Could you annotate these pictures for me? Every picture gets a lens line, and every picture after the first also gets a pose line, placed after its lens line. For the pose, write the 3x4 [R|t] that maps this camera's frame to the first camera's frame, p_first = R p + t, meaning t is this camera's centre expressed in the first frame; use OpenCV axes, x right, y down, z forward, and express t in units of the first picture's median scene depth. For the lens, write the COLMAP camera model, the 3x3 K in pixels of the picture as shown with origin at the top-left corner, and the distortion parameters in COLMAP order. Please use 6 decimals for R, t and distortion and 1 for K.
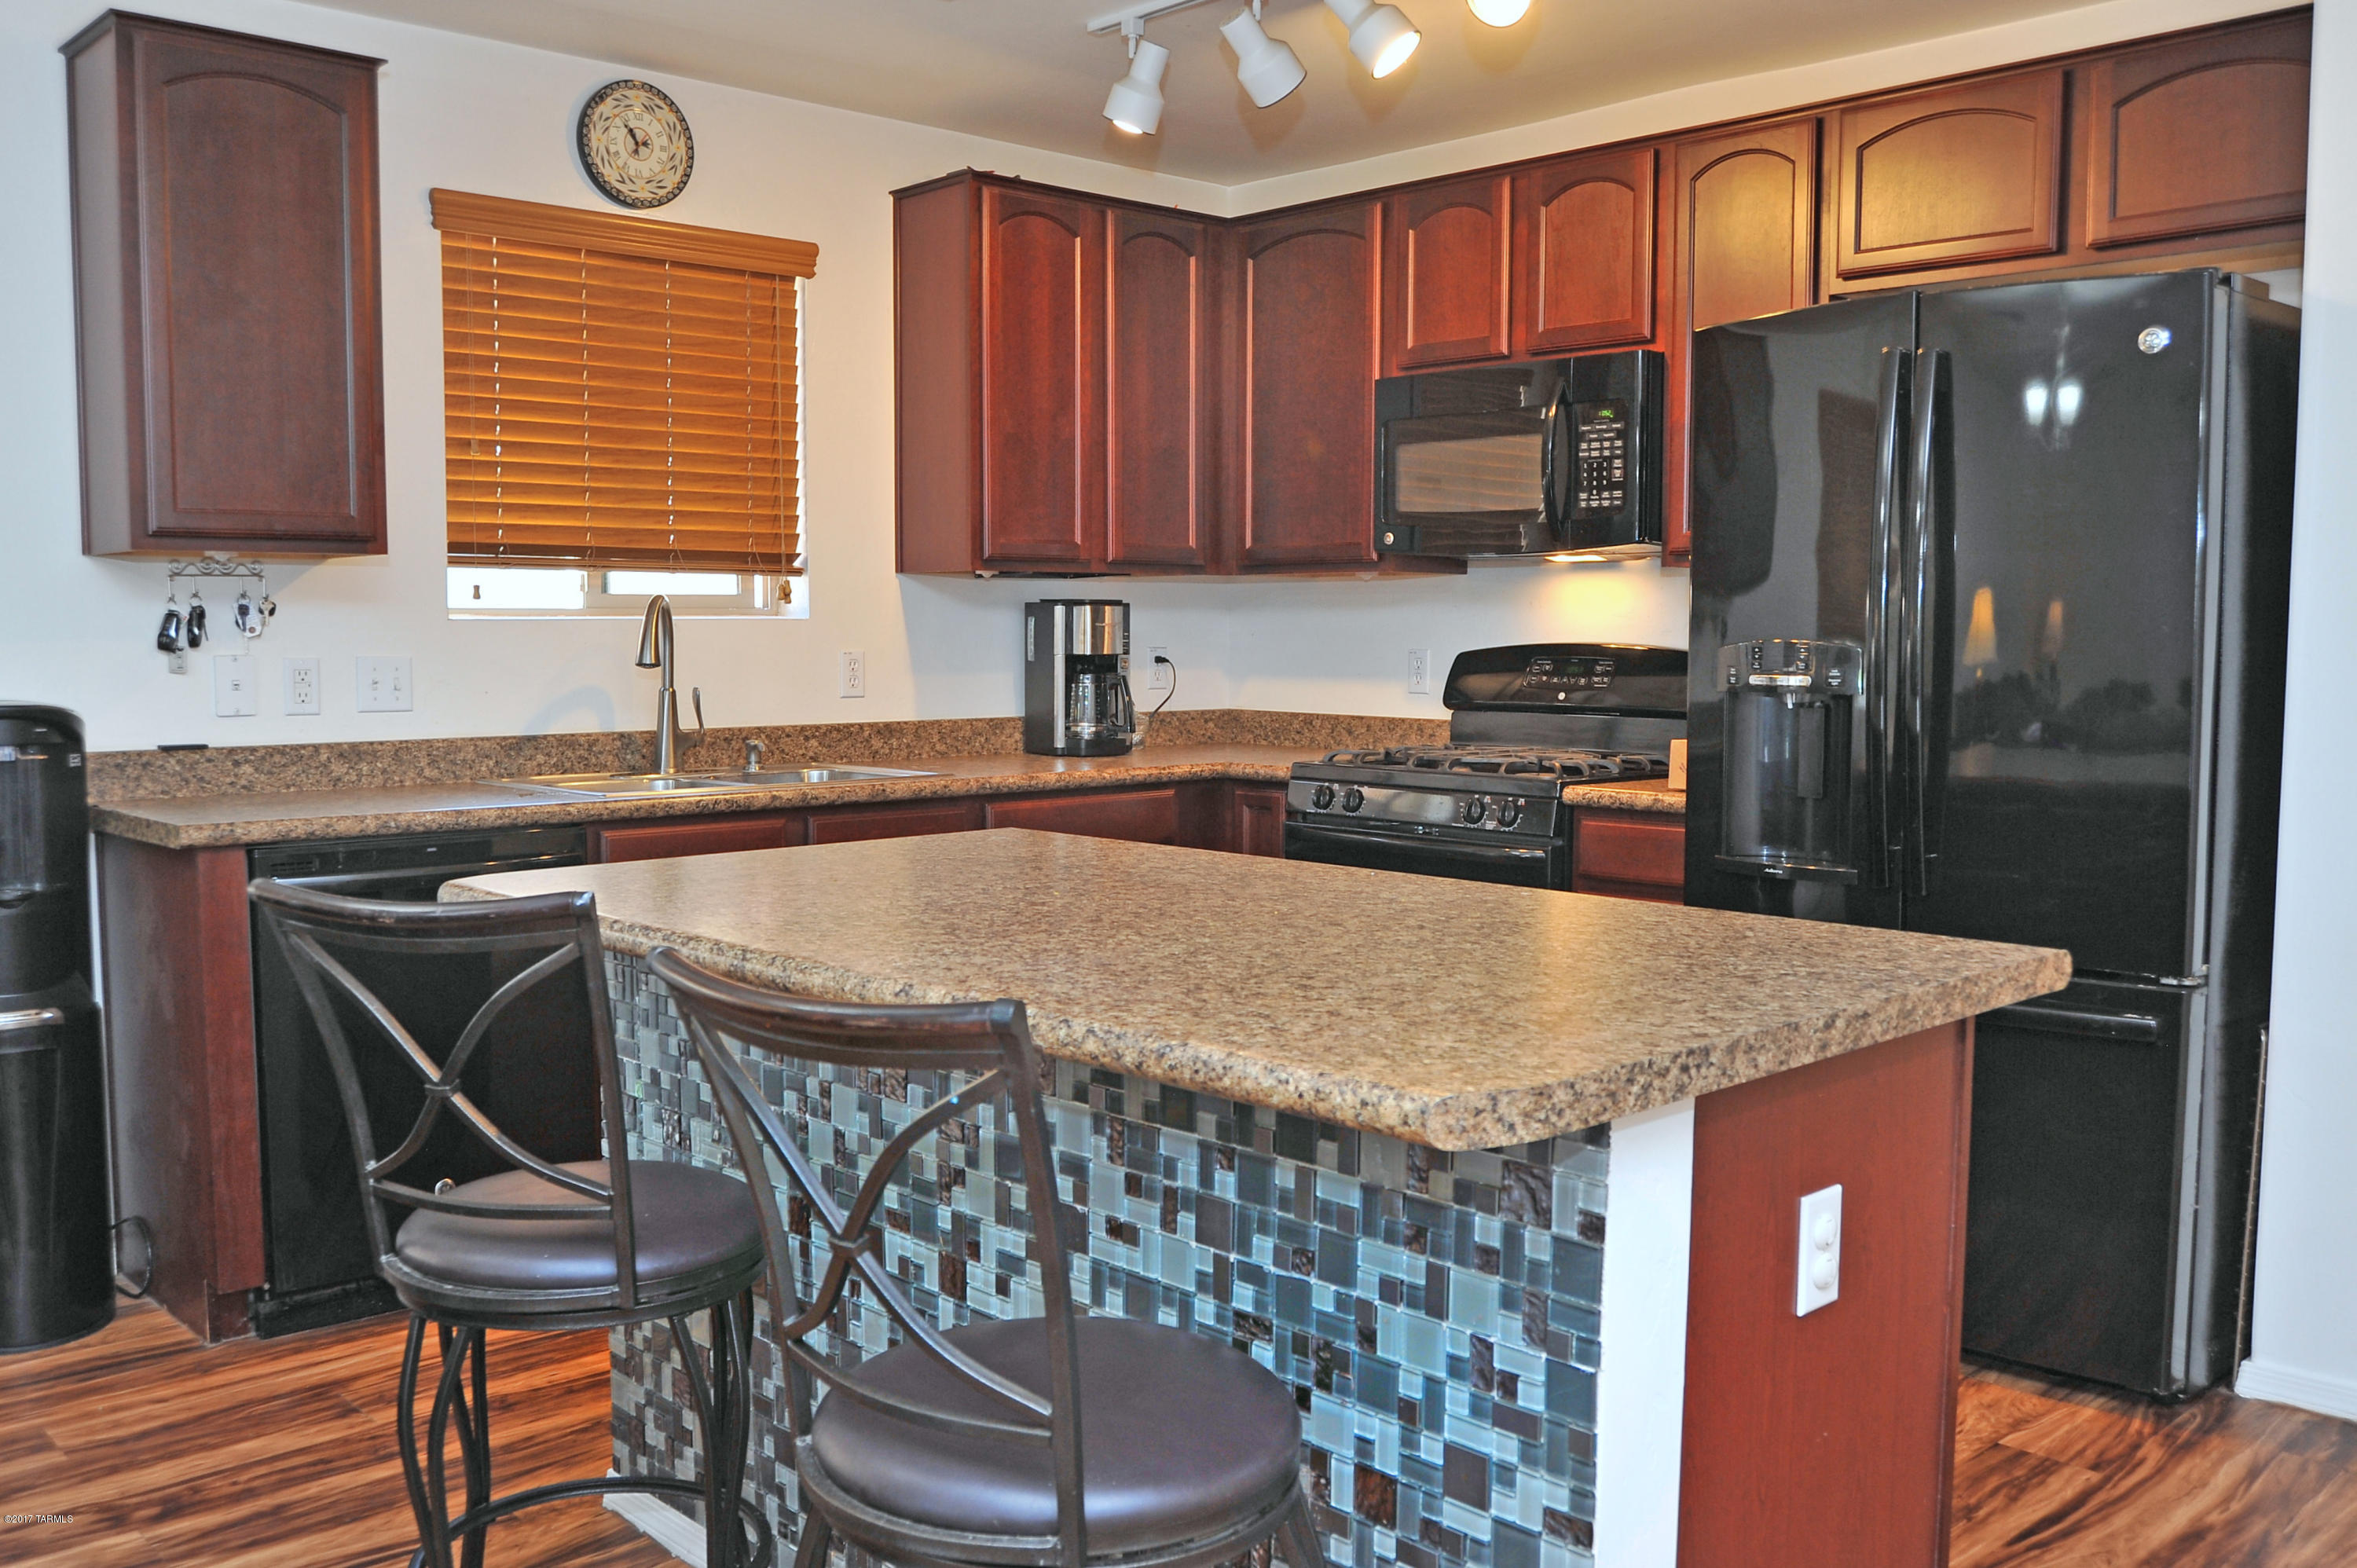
lens RADIAL K [[2021.4, 0, 1178.6], [0, 2021.4, 810.4], [0, 0, 1]] dist [-0.067719, 0.045676]
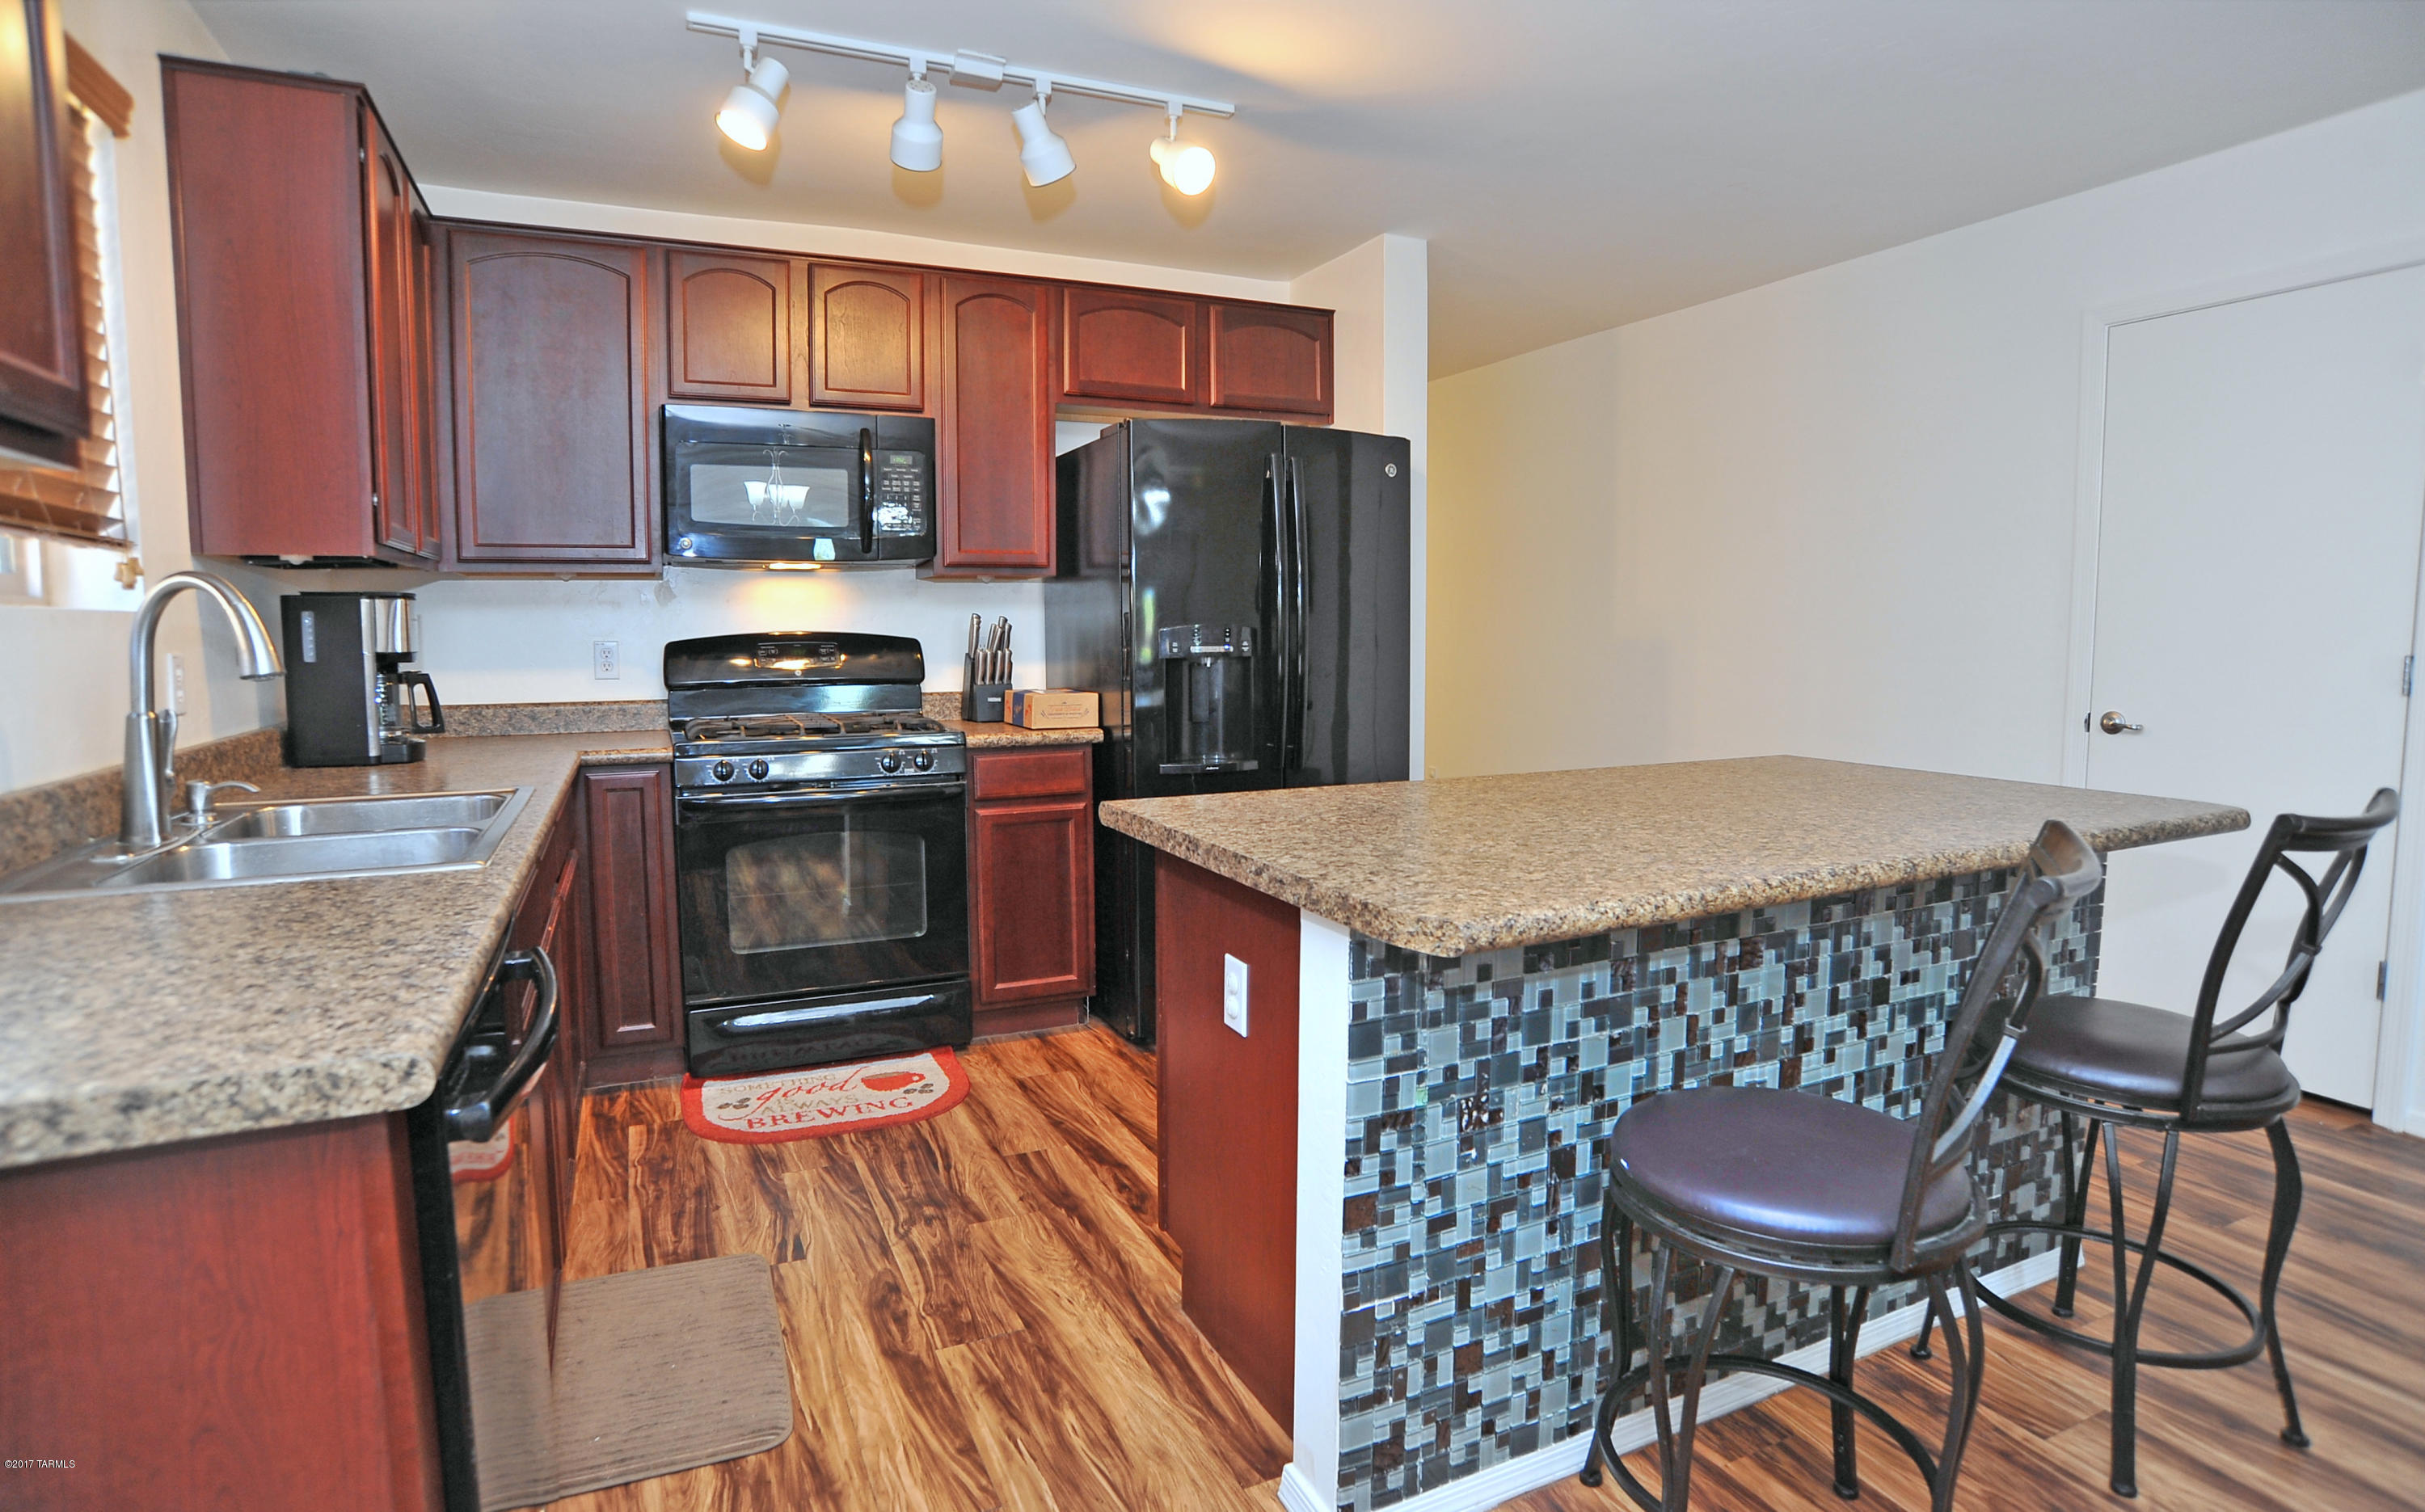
lens RADIAL K [[1235.0, 0, 1213.1], [0, 1235.0, 725.0], [0, 0, 1]] dist [-0.092264, 0.038367]
pose [[0.313546, -0.079896, 0.946206, -0.630817], [0.088910, 0.994547, 0.054516, -0.058076], [-0.945401, 0.067034, 0.318940, 0.678048]]
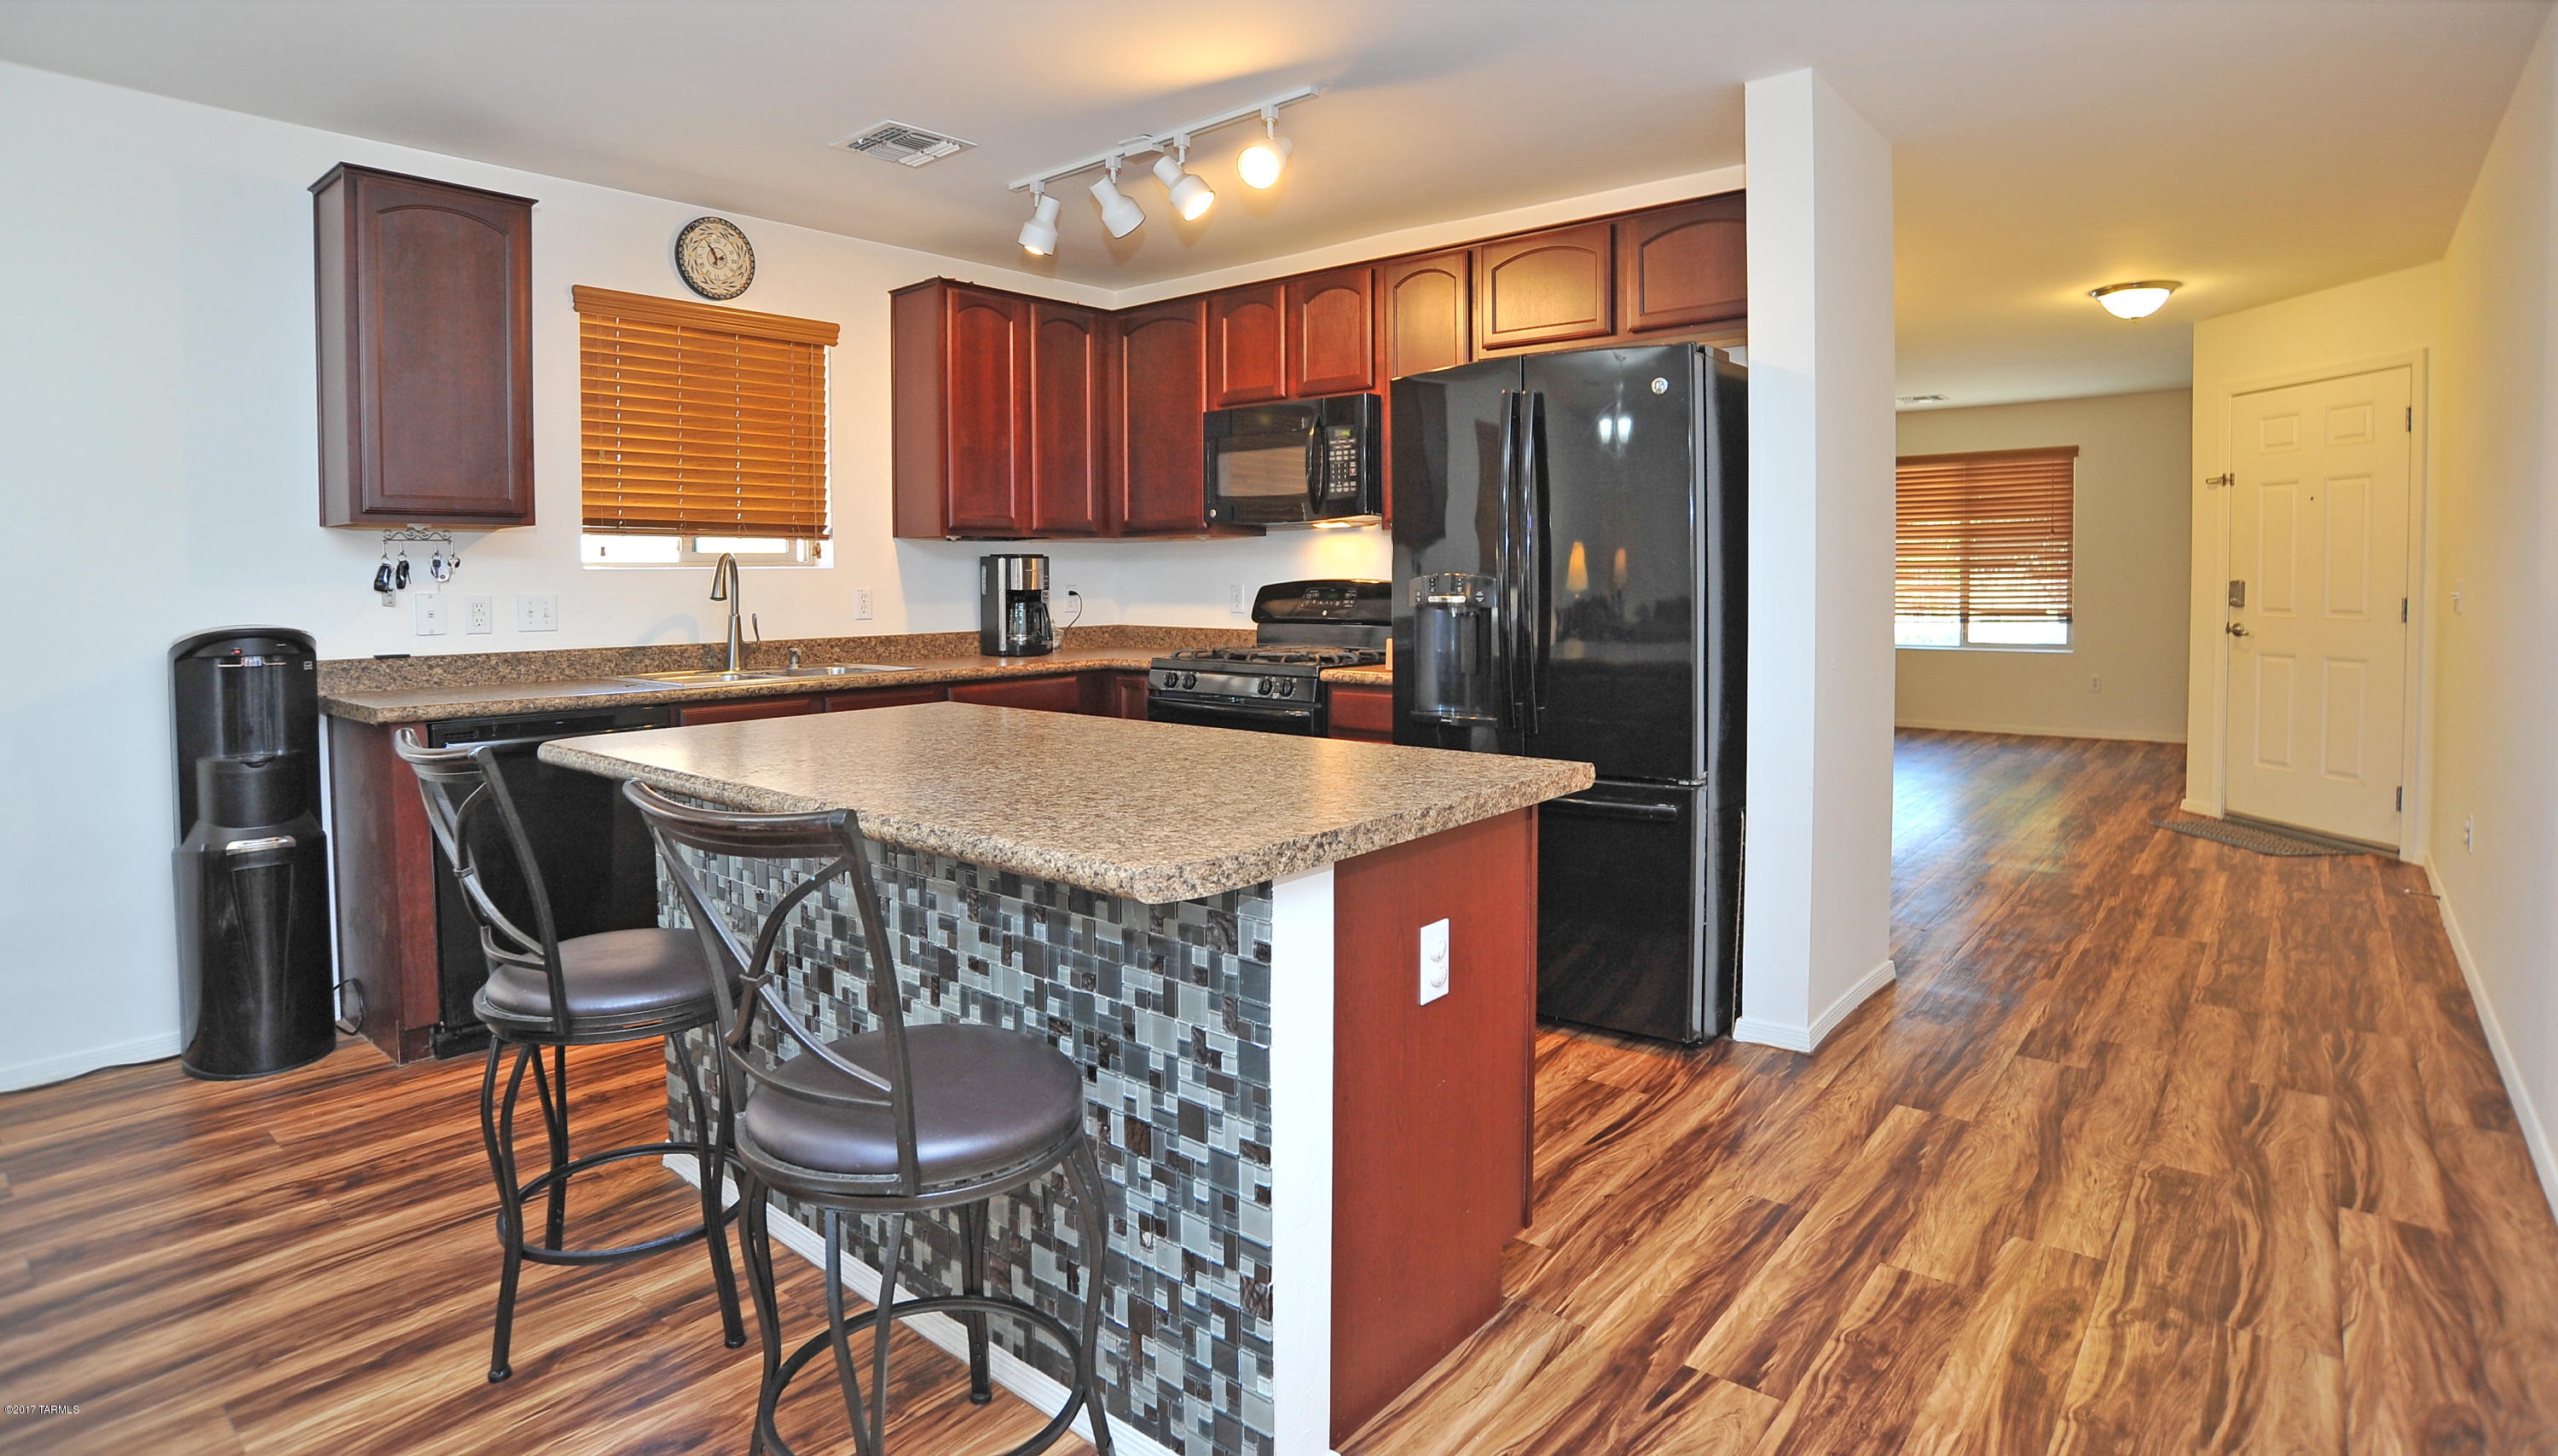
lens RADIAL K [[1292.7, 0, 1277.0], [0, 1292.7, 629.7], [0, 0, 1]] dist [-0.107072, 0.052898]
pose [[0.992971, -0.012977, 0.117643, 0.046792], [0.018728, 0.998676, -0.047912, 0.005081], [-0.116865, 0.049778, 0.991900, 0.012237]]
